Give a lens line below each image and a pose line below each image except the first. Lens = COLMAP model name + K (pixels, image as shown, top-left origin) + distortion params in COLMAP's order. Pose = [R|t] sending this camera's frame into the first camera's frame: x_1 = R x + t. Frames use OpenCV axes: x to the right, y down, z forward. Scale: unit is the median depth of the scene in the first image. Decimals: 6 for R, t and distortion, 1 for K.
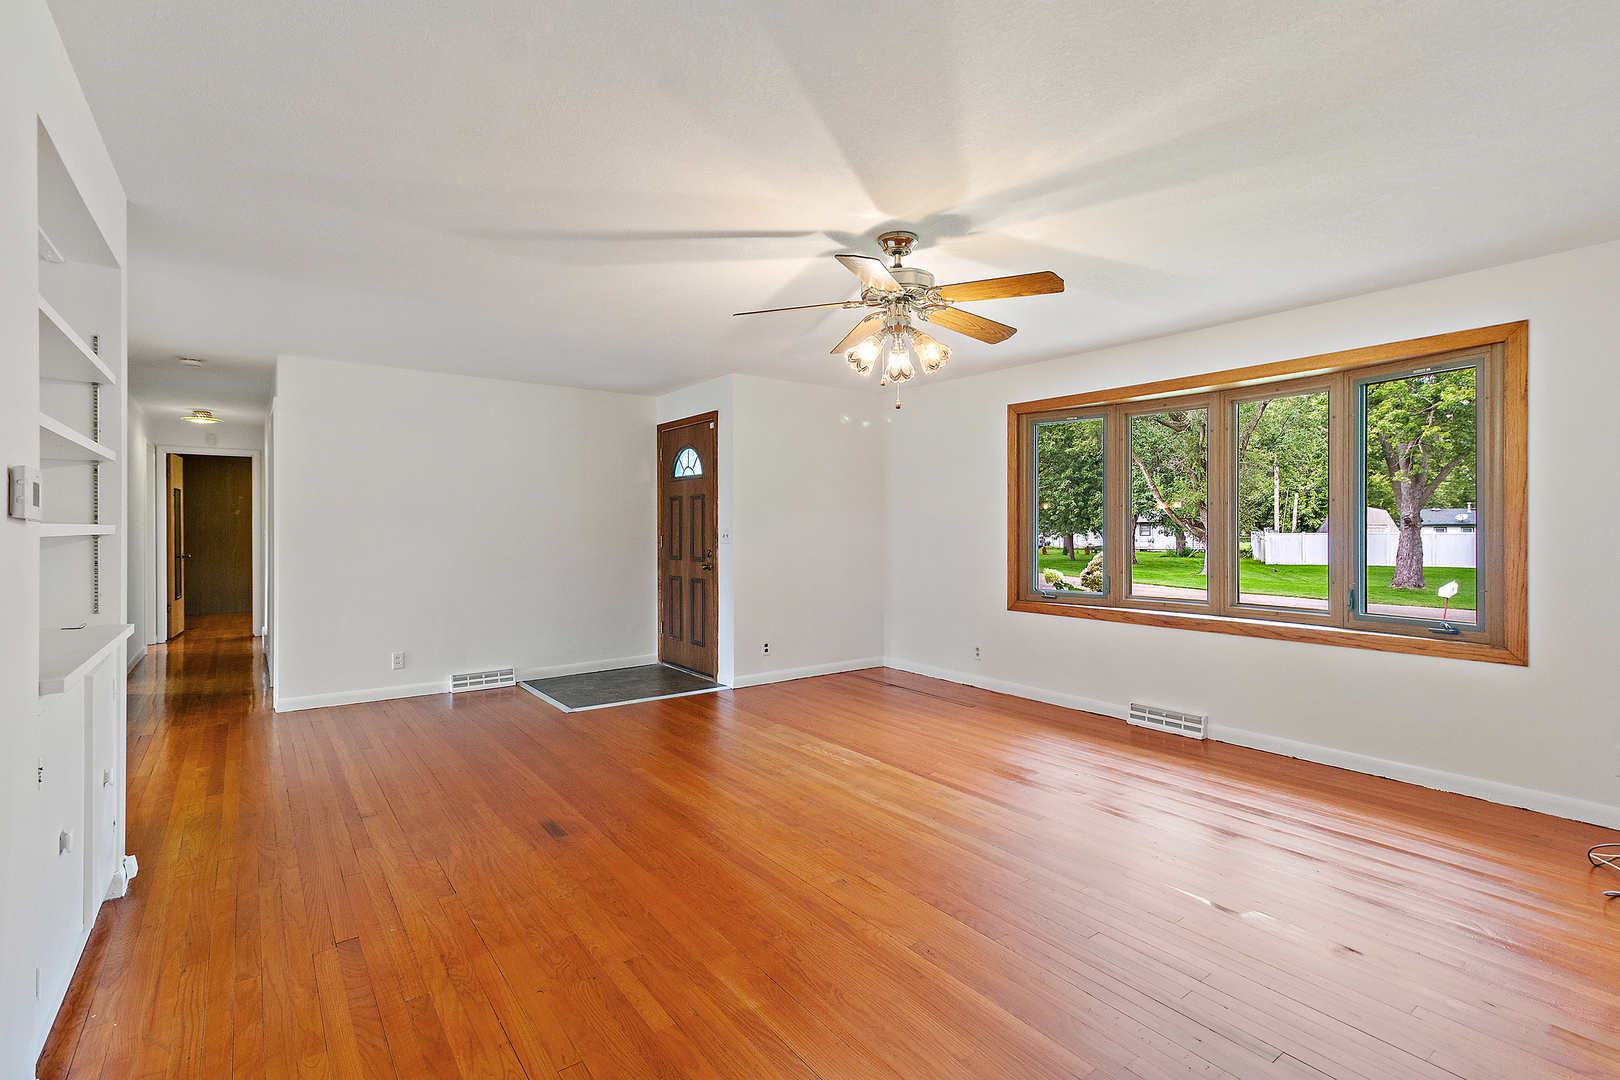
lens RADIAL K [[752.1, 0, 787.8], [0, 752.1, 514.1], [0, 0, 1]] dist [0.006128, -0.000472]
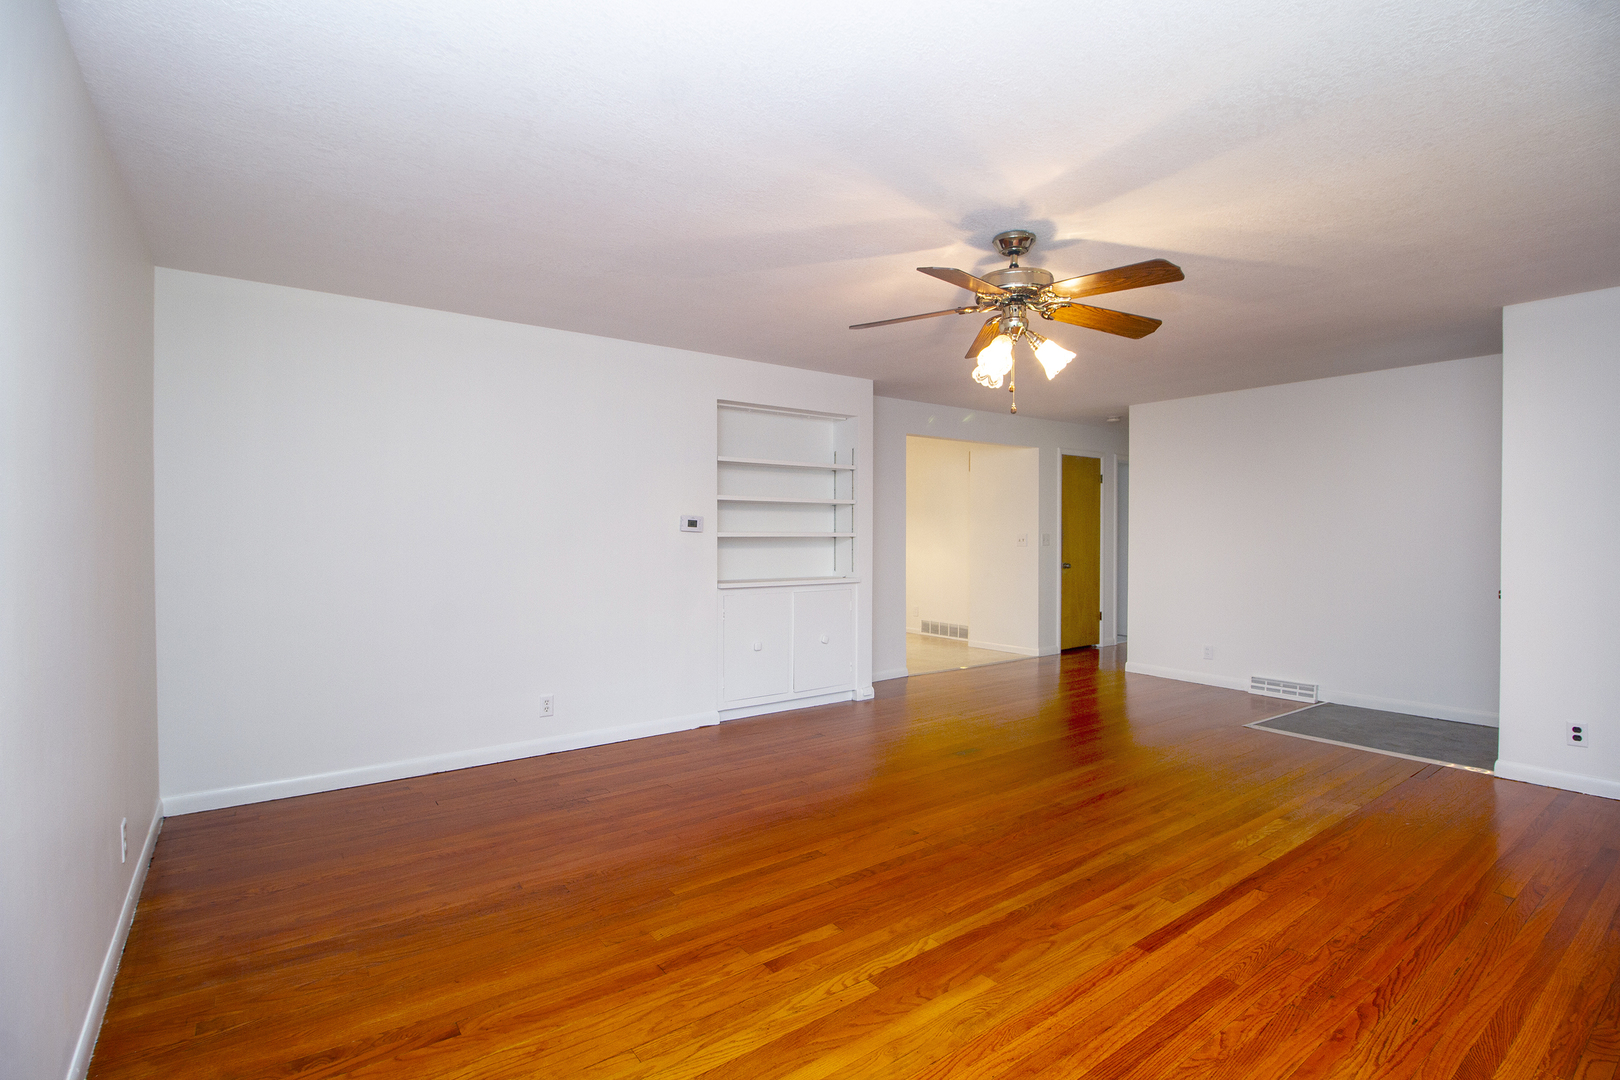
lens RADIAL K [[752.1, 0, 816.1], [0, 752.1, 537.5], [0, 0, 1]] dist [0.006128, -0.000472]
pose [[0.024465, 0.016397, -0.999566, 0.953412], [0.012761, 0.999779, 0.016713, -0.002917], [0.999619, -0.013165, 0.024250, 0.620581]]
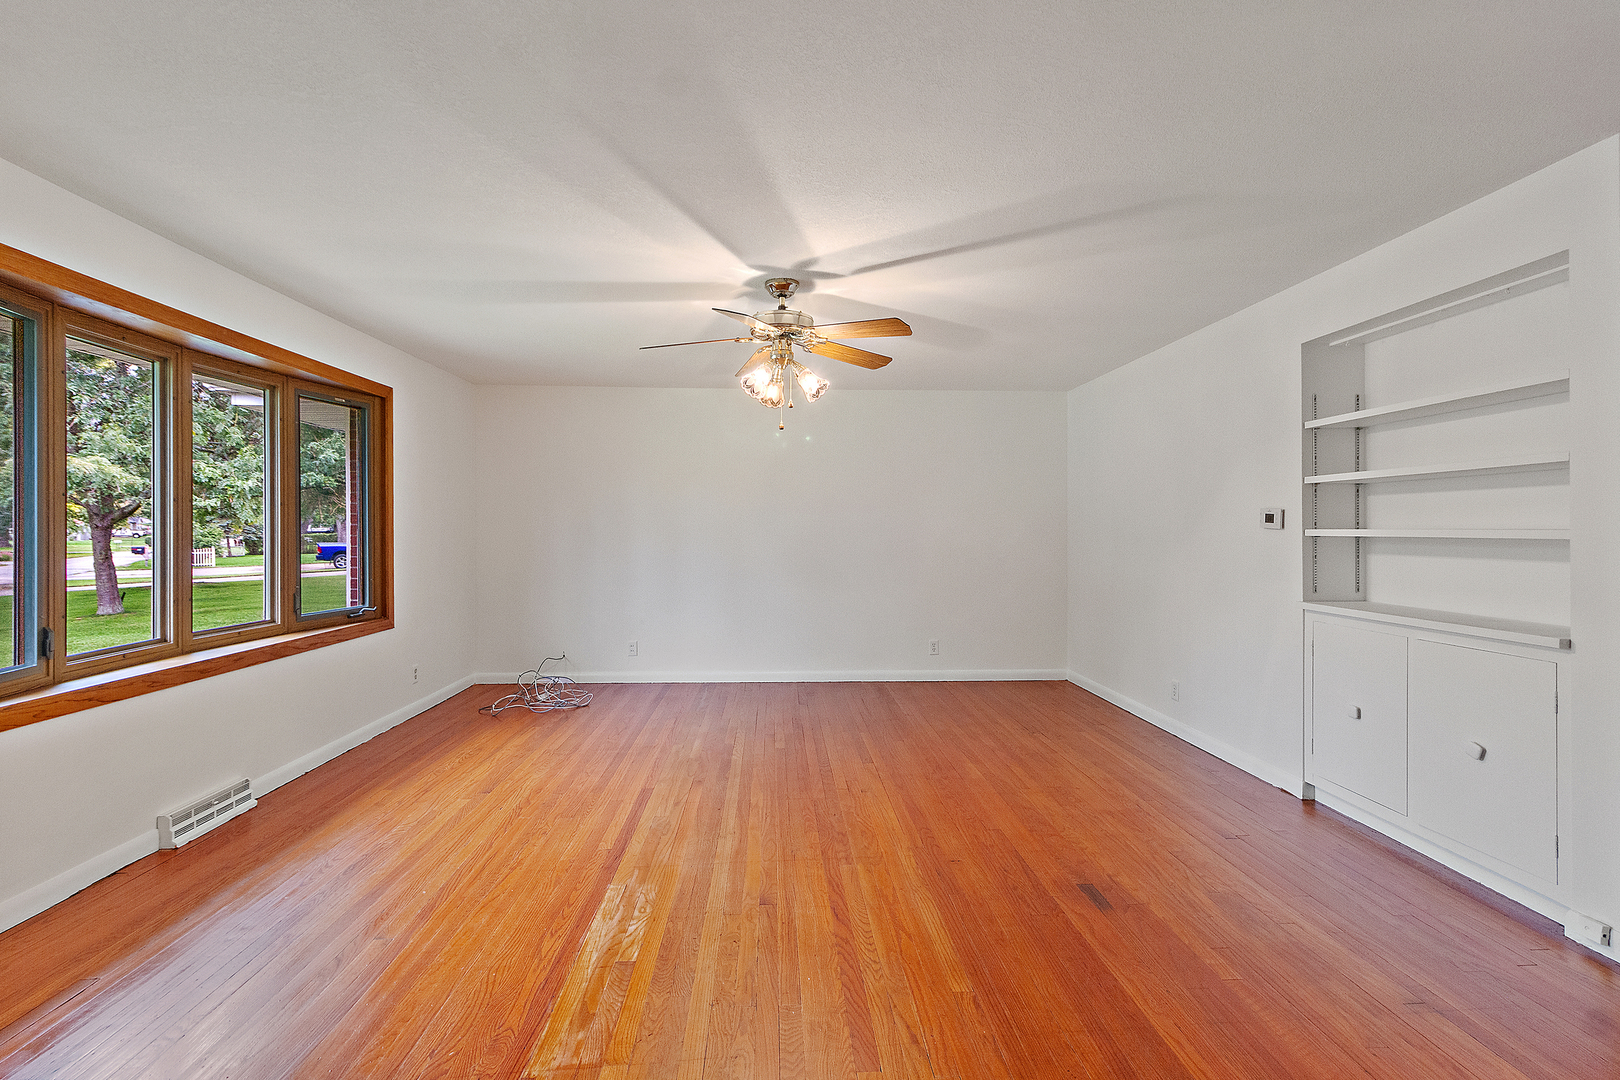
lens RADIAL K [[752.1, 0, 811.4], [0, 752.1, 535.6], [0, 0, 1]] dist [0.006128, -0.000472]
pose [[-0.844794, -0.000375, 0.535092, -0.440450], [-0.005430, 0.999954, -0.007872, 0.025865], [-0.535065, -0.009556, -0.844757, 1.678906]]
